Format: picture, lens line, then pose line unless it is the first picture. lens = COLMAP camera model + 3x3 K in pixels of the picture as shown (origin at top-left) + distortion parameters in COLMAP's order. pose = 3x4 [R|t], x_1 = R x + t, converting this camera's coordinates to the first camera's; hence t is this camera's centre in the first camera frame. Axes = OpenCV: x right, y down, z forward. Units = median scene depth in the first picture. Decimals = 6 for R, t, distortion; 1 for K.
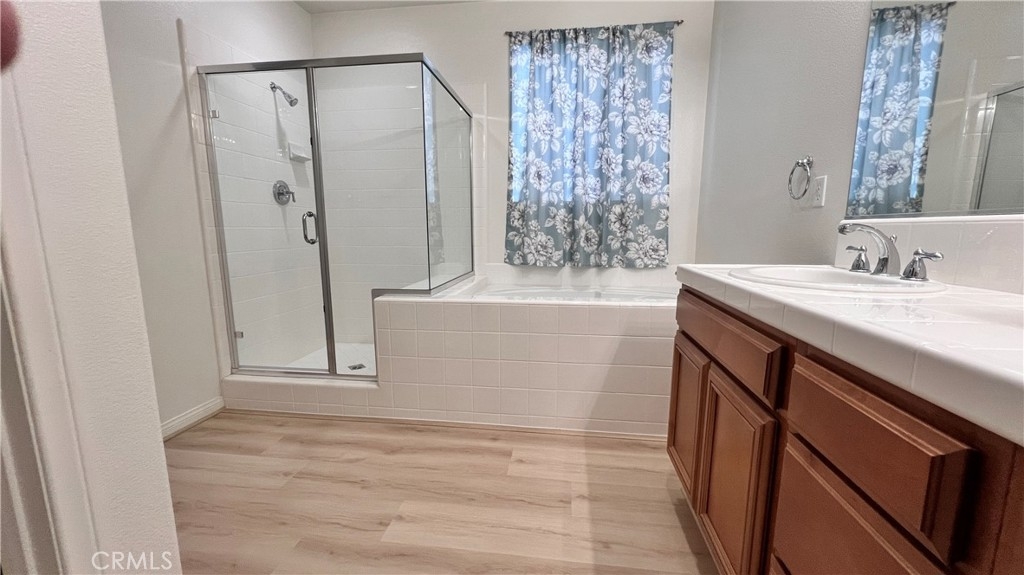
lens RADIAL K [[412.9, 0, 511.7], [0, 412.9, 294.4], [0, 0, 1]] dist [0.000179, 0.000027]
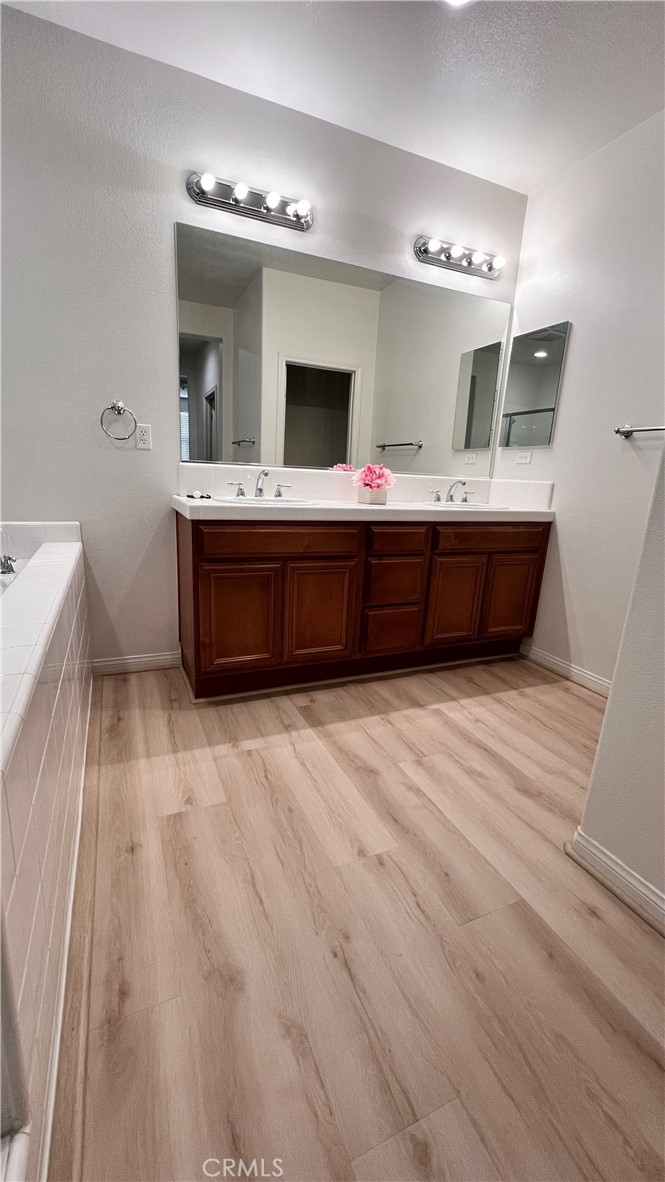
lens RADIAL K [[476.7, 0, 333.0], [0, 476.7, 585.7], [0, 0, 1]] dist [0.000179, 0.000027]
pose [[-0.525696, -0.224204, 0.820595, -0.861814], [0.086434, 0.945573, 0.313722, -0.230007], [-0.846270, 0.235849, -0.477705, 1.336754]]
